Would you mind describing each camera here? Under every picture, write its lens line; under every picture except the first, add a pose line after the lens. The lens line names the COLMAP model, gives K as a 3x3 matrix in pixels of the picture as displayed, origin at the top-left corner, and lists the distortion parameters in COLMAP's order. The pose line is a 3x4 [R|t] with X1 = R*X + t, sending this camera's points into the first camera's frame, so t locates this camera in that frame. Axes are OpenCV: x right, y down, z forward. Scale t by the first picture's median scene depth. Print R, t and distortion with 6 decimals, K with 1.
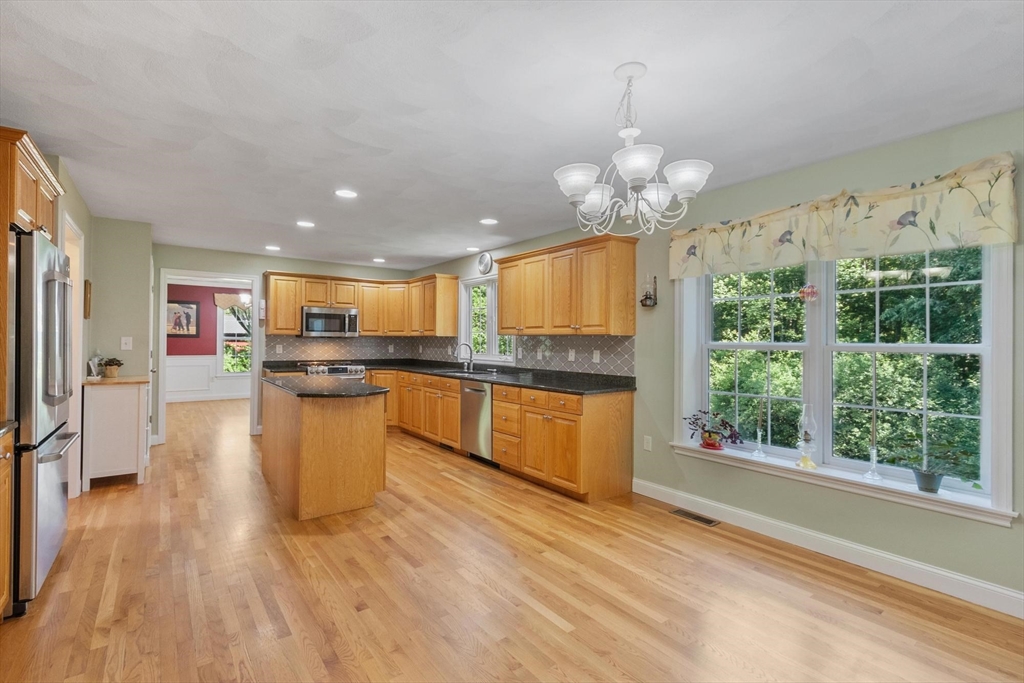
lens RADIAL K [[482.9, 0, 516.8], [0, 482.9, 343.6], [0, 0, 1]] dist [-0.000497, 0.000066]
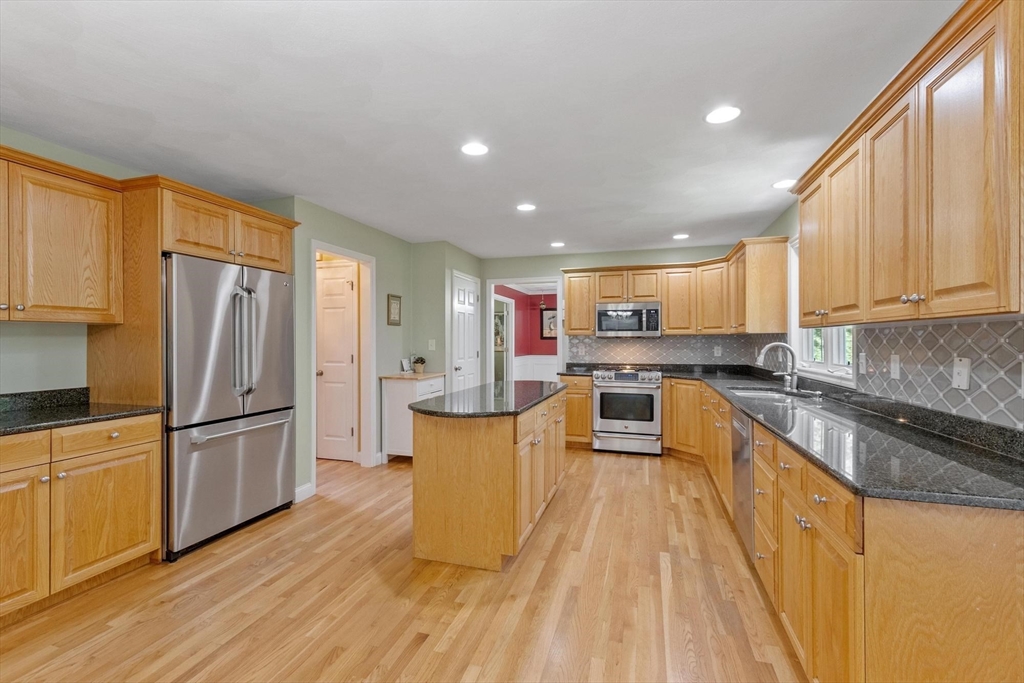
lens RADIAL K [[454.9, 0, 495.9], [0, 454.9, 340.3], [0, 0, 1]] dist [0.003515, -0.000868]
pose [[0.565648, -0.010316, -0.824582, 0.215928], [0.002248, 0.999937, -0.010968, 0.000730], [0.824644, 0.004350, 0.565636, 0.510403]]
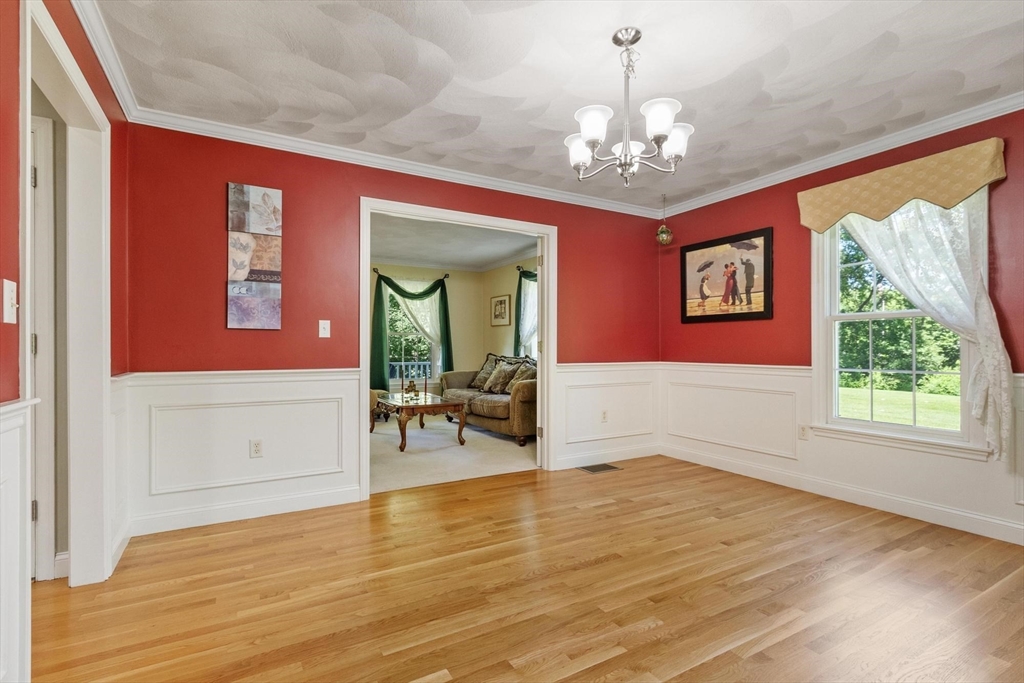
lens RADIAL K [[484.1, 0, 501.4], [0, 484.1, 345.9], [0, 0, 1]] dist [0.000070, 0.000093]
pose [[-0.142182, -0.008580, -0.989803, -0.505713], [-0.009758, 0.999926, -0.007266, 0.028926], [0.989793, 0.008625, -0.142255, 1.761761]]
